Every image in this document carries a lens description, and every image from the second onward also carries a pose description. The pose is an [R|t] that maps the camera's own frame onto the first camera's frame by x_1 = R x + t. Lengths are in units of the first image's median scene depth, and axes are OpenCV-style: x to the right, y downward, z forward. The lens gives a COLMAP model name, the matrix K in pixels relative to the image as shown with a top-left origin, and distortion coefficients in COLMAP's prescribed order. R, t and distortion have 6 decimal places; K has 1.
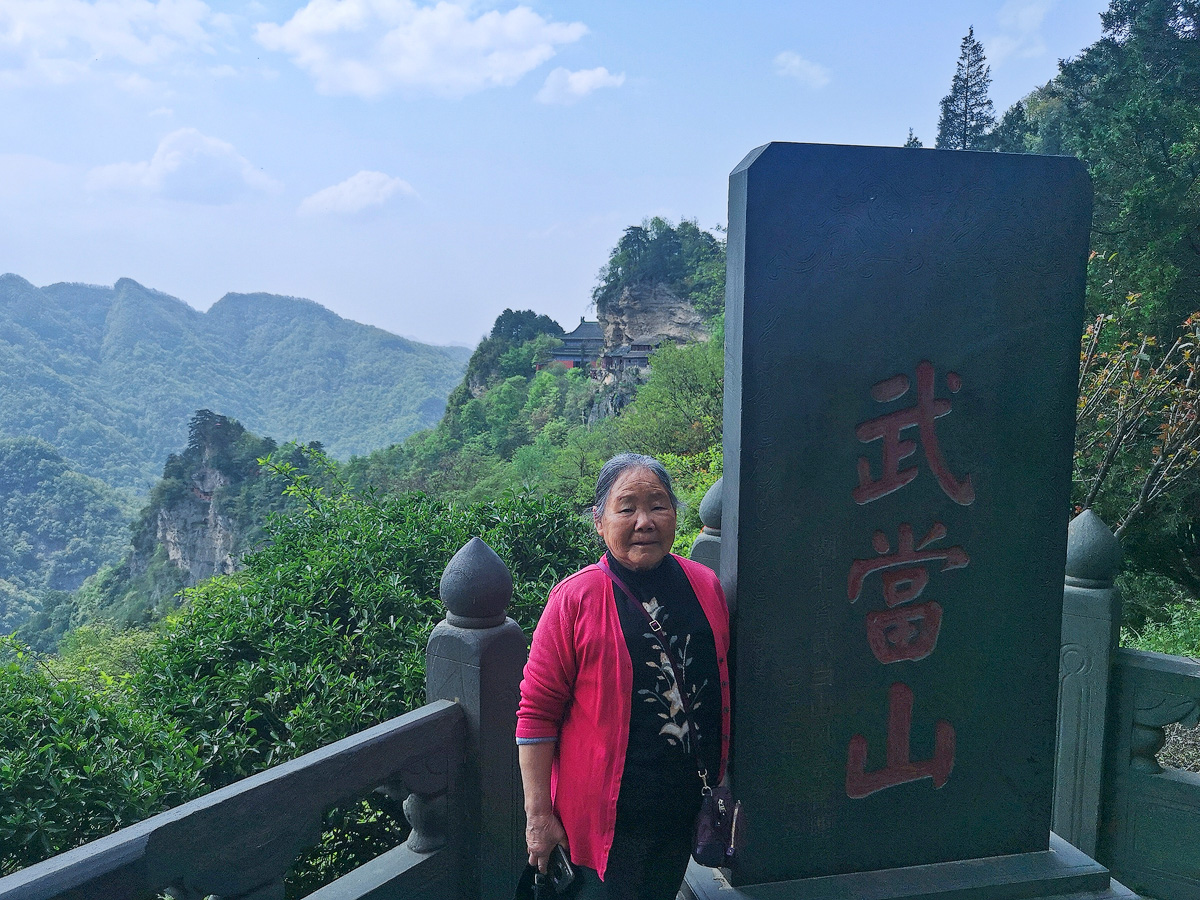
lens RADIAL K [[927.8, 0, 587.8], [0, 927.8, 454.1], [0, 0, 1]] dist [0.027957, -0.013618]
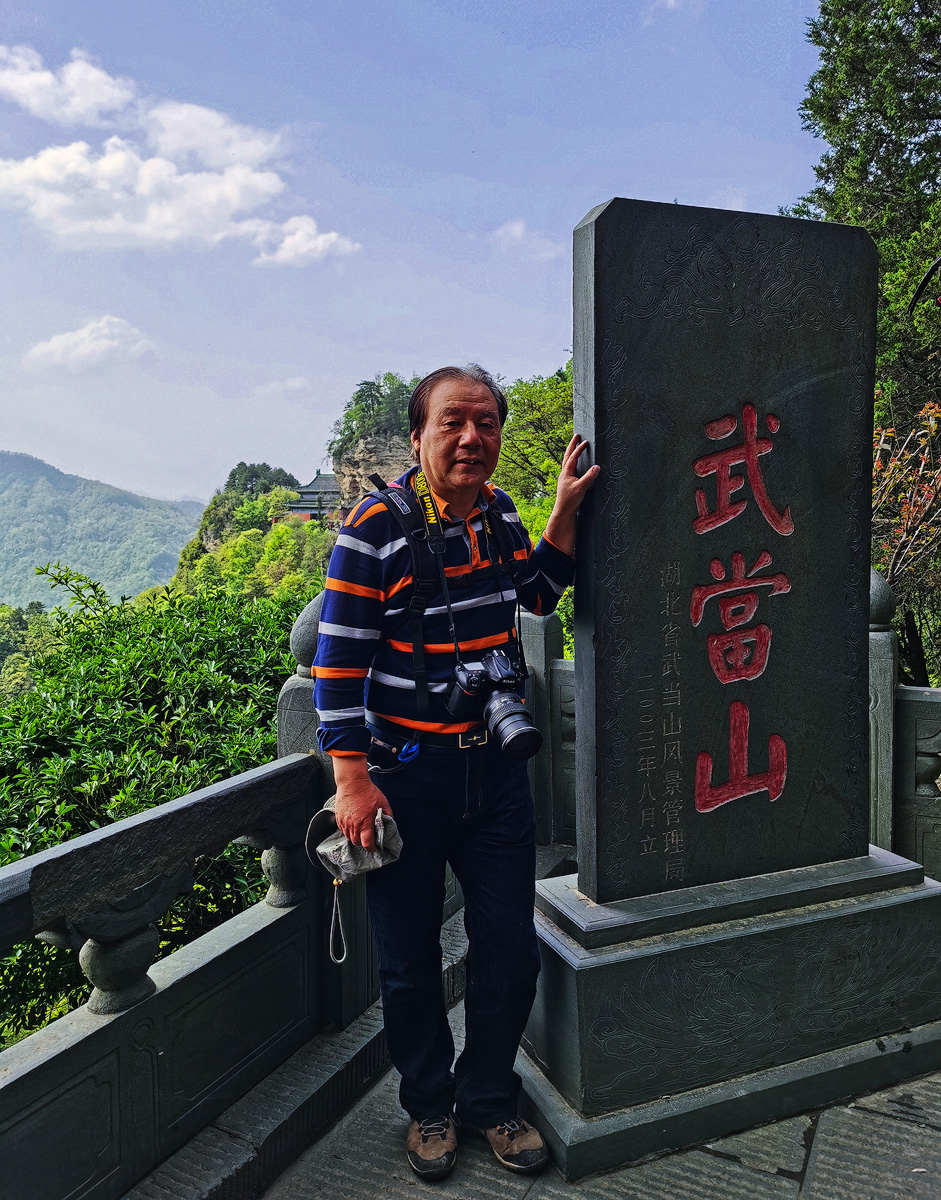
lens RADIAL K [[921.2, 0, 459.5], [0, 921.2, 559.5], [0, 0, 1]] dist [0.030169, 0.001528]
pose [[0.987303, -0.023567, 0.157088, -0.098590], [0.033087, 0.997752, -0.058269, 0.088417], [-0.155362, 0.062727, 0.985864, -0.011293]]
